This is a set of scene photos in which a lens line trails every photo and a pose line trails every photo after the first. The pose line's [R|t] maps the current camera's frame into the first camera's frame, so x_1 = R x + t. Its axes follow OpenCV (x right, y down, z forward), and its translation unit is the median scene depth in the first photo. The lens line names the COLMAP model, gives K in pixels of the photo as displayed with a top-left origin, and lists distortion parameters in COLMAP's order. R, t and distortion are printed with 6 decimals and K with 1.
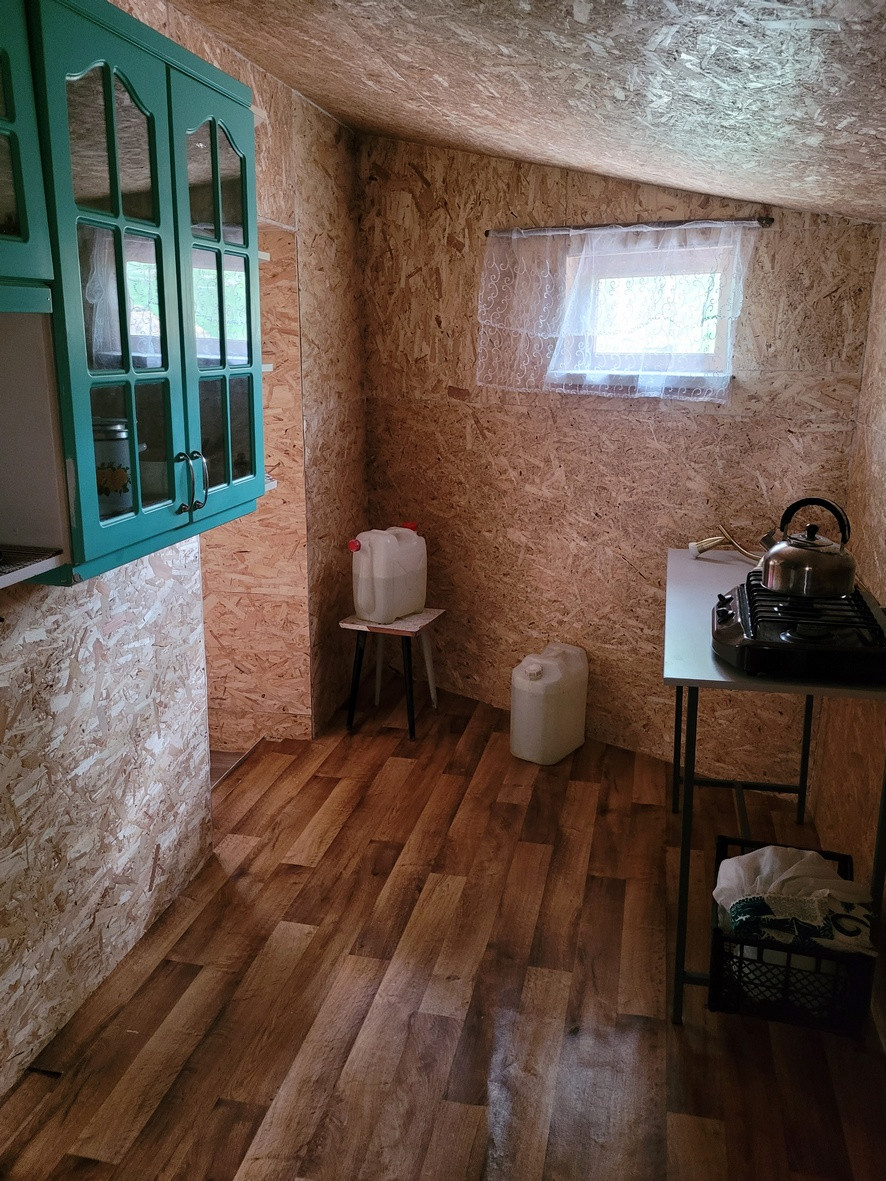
lens RADIAL K [[901.3, 0, 438.1], [0, 901.3, 595.4], [0, 0, 1]] dist [0.031370, -0.011989]
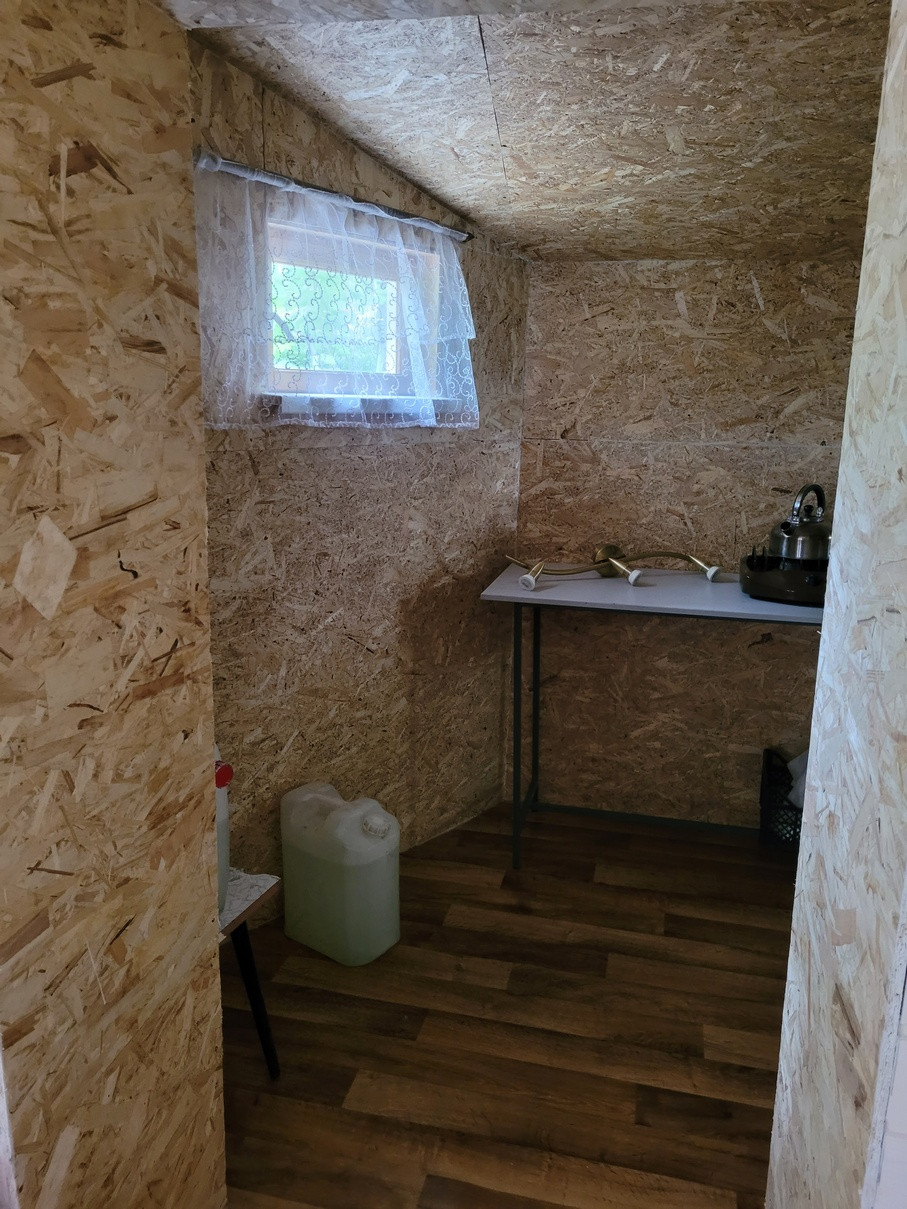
lens RADIAL K [[922.6, 0, 448.6], [0, 922.6, 598.3], [0, 0, 1]] dist [0.031370, -0.011989]
pose [[0.002458, -0.219078, 0.975704, -0.589155], [0.248465, 0.945244, 0.211612, -0.233577], [-0.968638, 0.241908, 0.056757, 0.932647]]
